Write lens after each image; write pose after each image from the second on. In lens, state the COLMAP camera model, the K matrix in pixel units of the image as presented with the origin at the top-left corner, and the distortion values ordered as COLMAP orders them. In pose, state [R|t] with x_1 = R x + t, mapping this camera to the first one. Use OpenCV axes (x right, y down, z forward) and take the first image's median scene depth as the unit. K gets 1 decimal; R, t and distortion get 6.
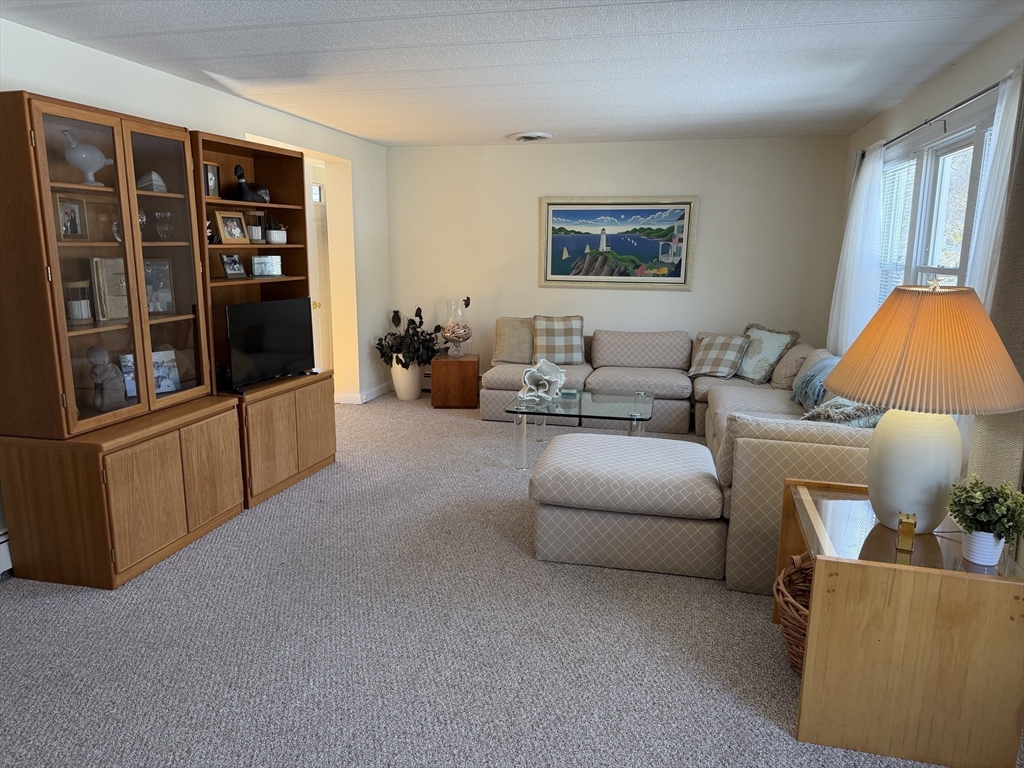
lens RADIAL K [[722.8, 0, 510.9], [0, 722.8, 385.7], [0, 0, 1]] dist [0.004068, -0.002559]
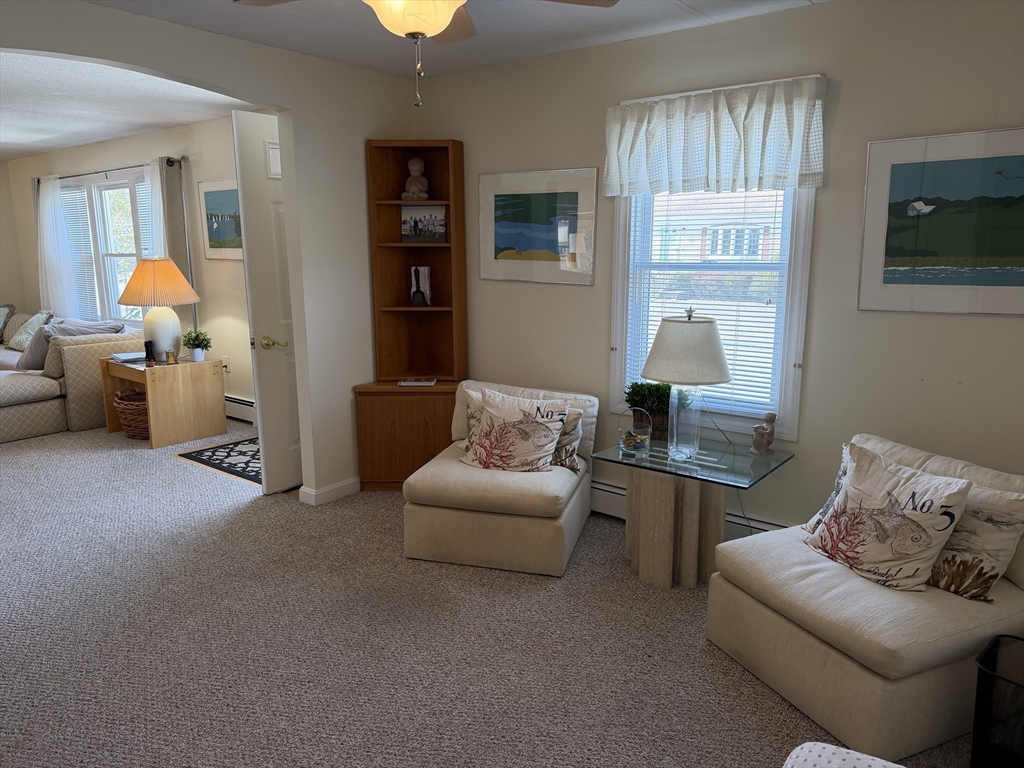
lens RADIAL K [[722.8, 0, 512.8], [0, 722.8, 383.6], [0, 0, 1]] dist [0.004068, -0.002559]
pose [[0.420338, -0.189761, 0.887303, -0.854880], [0.182991, 0.975523, 0.121940, 0.147029], [-0.888724, 0.111112, 0.444774, -0.826021]]
